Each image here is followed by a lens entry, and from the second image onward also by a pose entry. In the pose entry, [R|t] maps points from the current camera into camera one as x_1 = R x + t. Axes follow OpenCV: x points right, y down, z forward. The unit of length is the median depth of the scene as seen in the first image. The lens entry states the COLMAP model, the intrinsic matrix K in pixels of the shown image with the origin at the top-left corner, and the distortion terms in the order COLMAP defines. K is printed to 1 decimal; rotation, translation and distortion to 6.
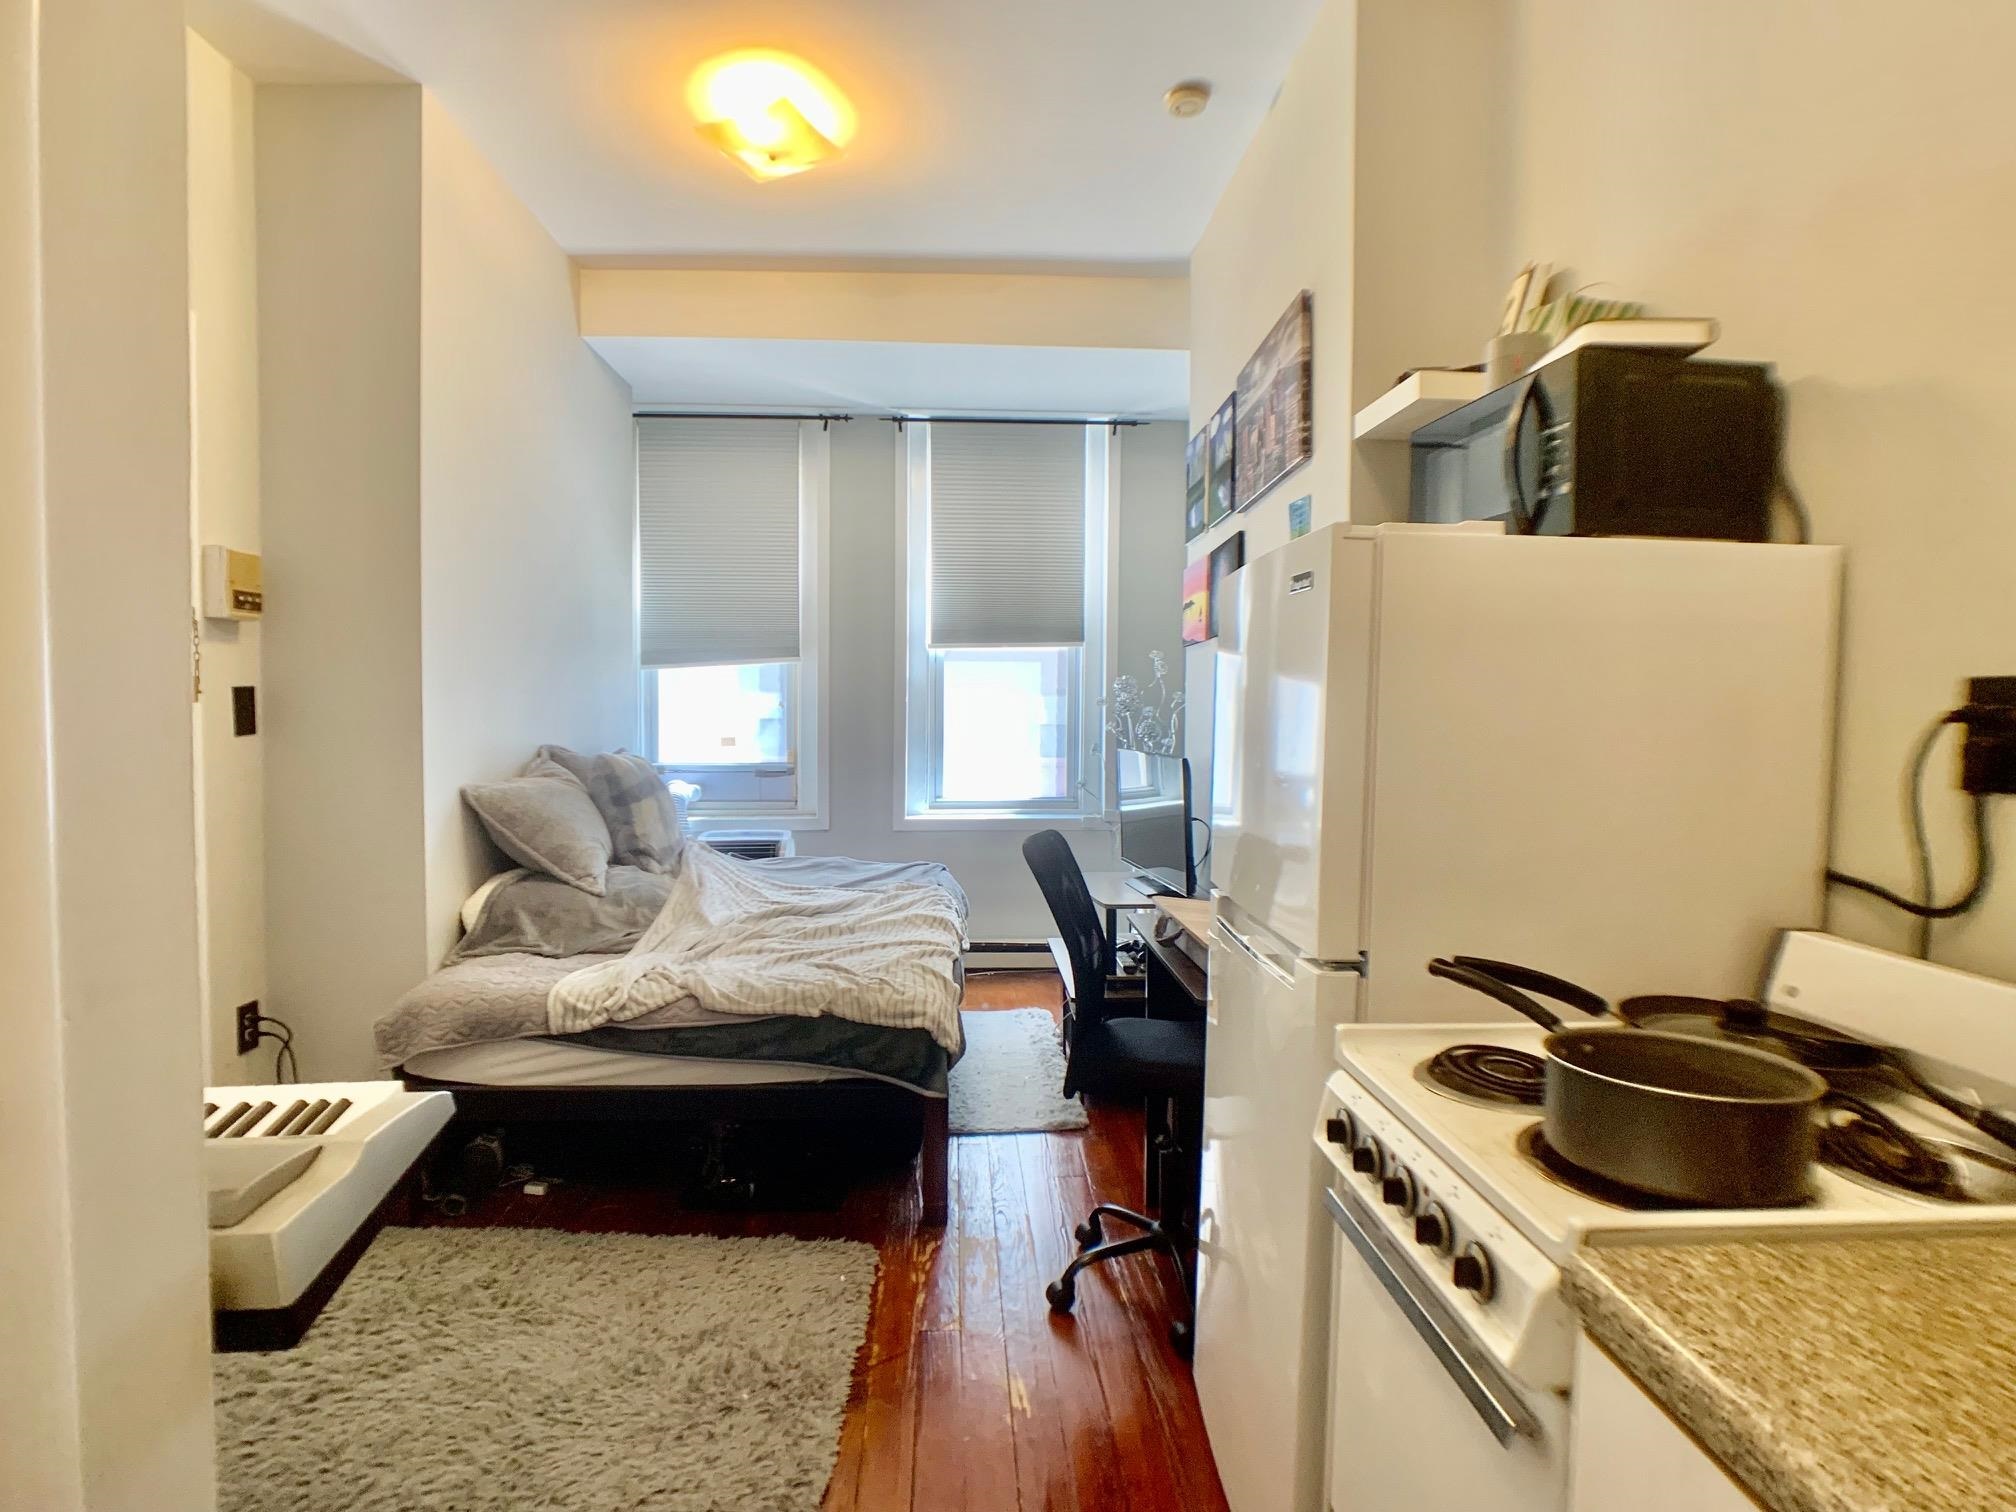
lens RADIAL K [[1048.6, 0, 1023.5], [0, 1048.6, 751.9], [0, 0, 1]] dist [-0.054492, 0.013452]
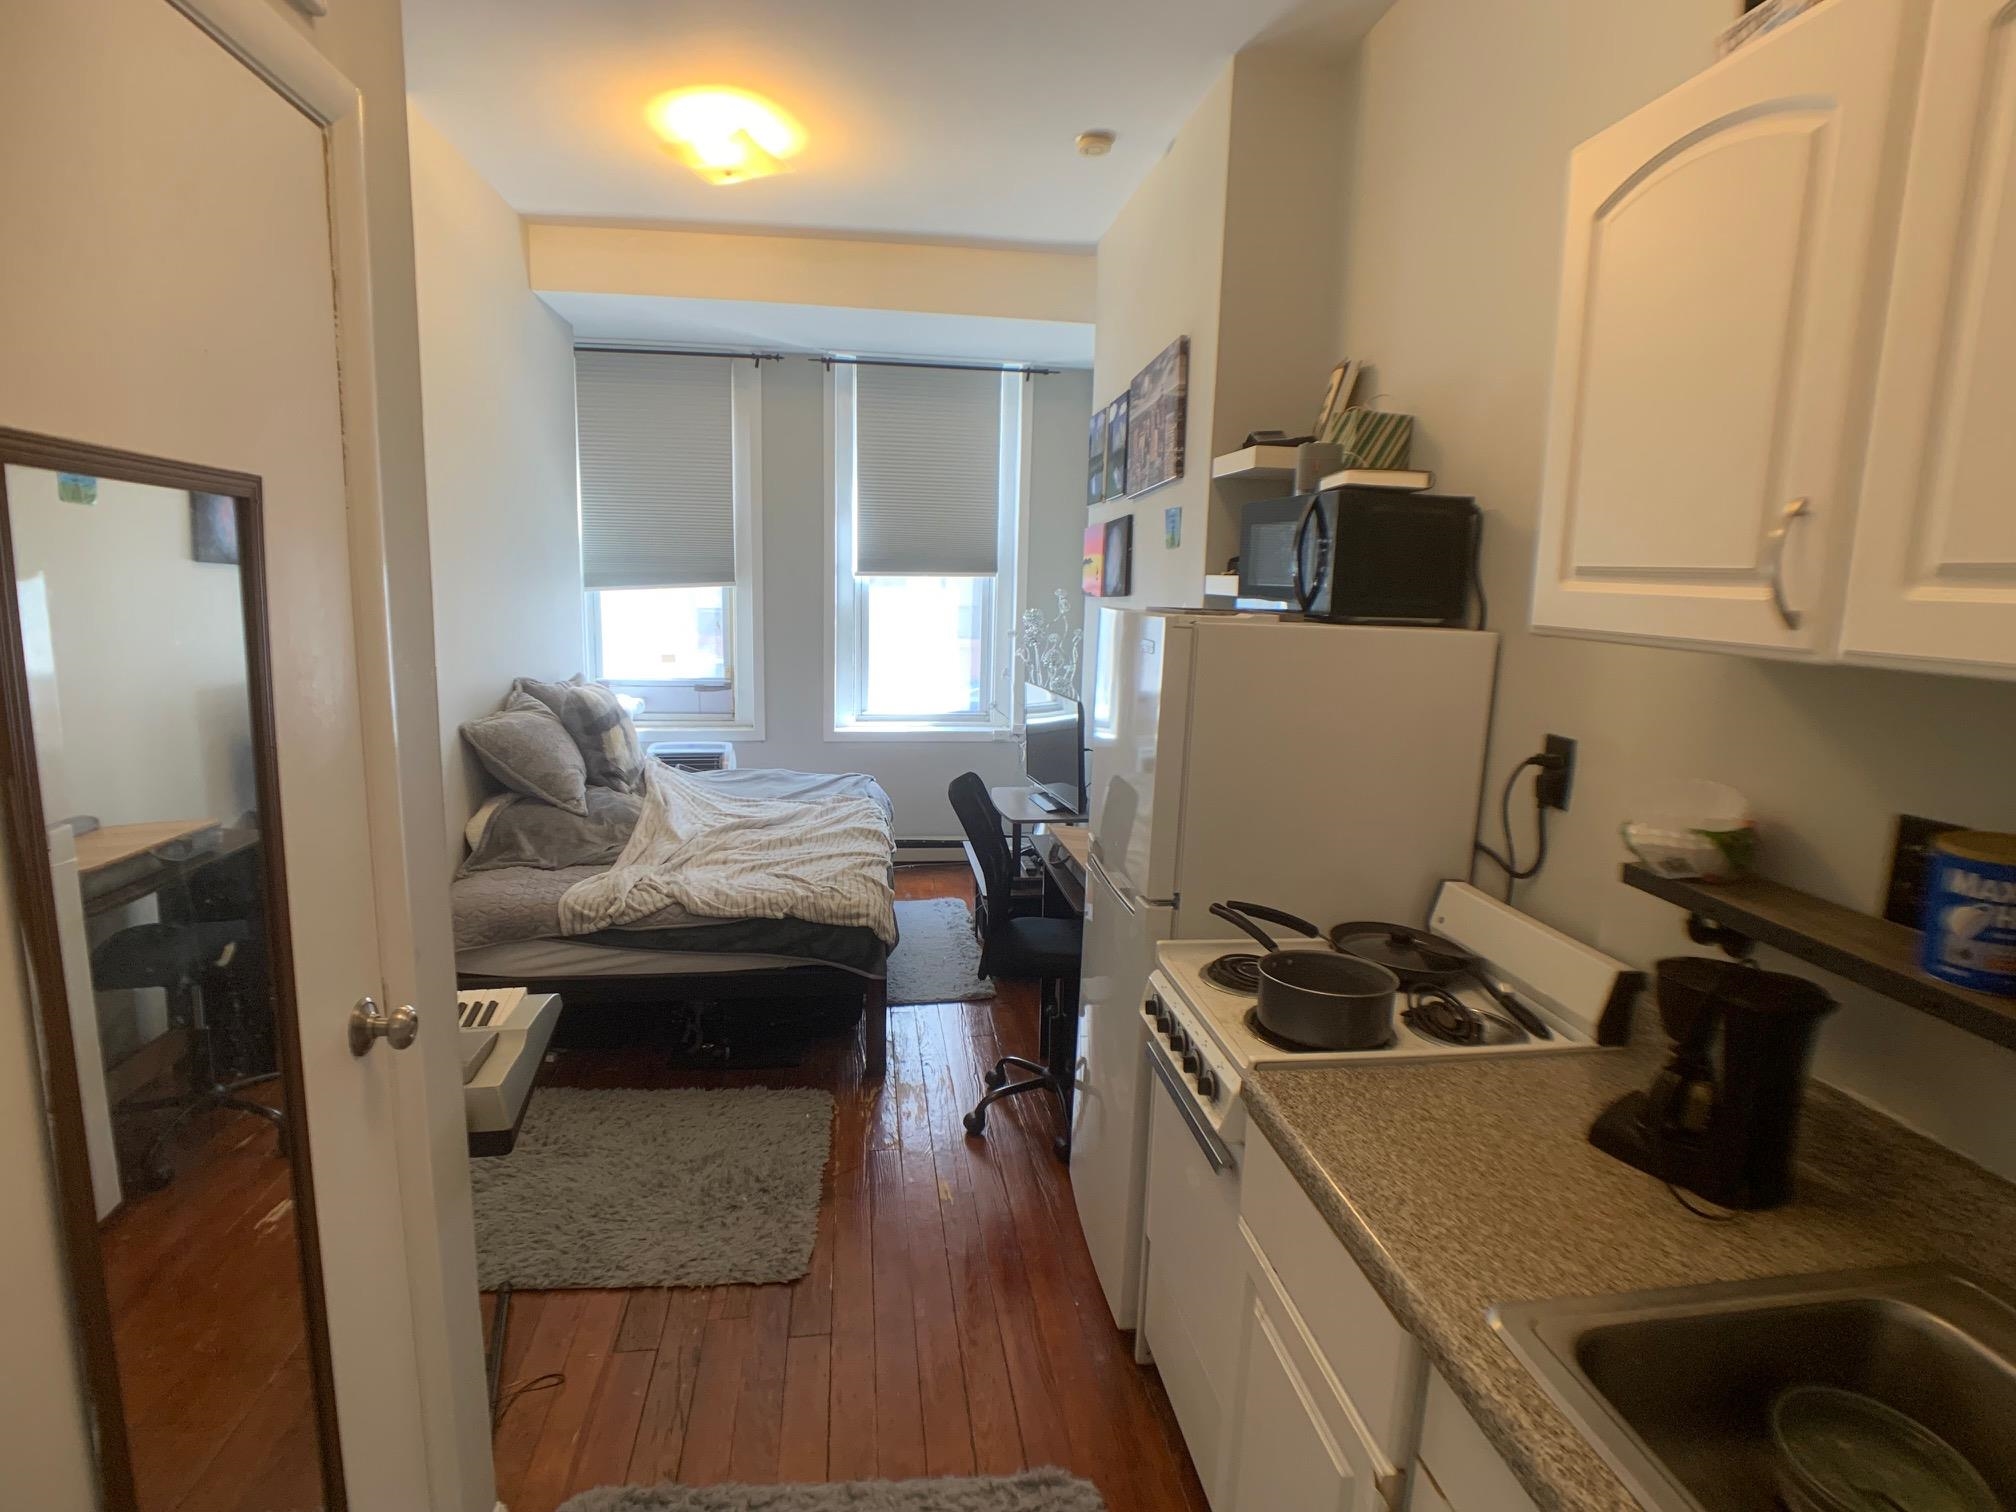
lens RADIAL K [[1048.6, 0, 1047.6], [0, 1048.6, 761.1], [0, 0, 1]] dist [-0.054492, 0.013452]
pose [[0.994047, 0.004505, 0.108858, -0.015549], [-0.018781, 0.991273, 0.130477, -0.094019], [-0.107321, -0.131744, 0.985457, -0.223965]]
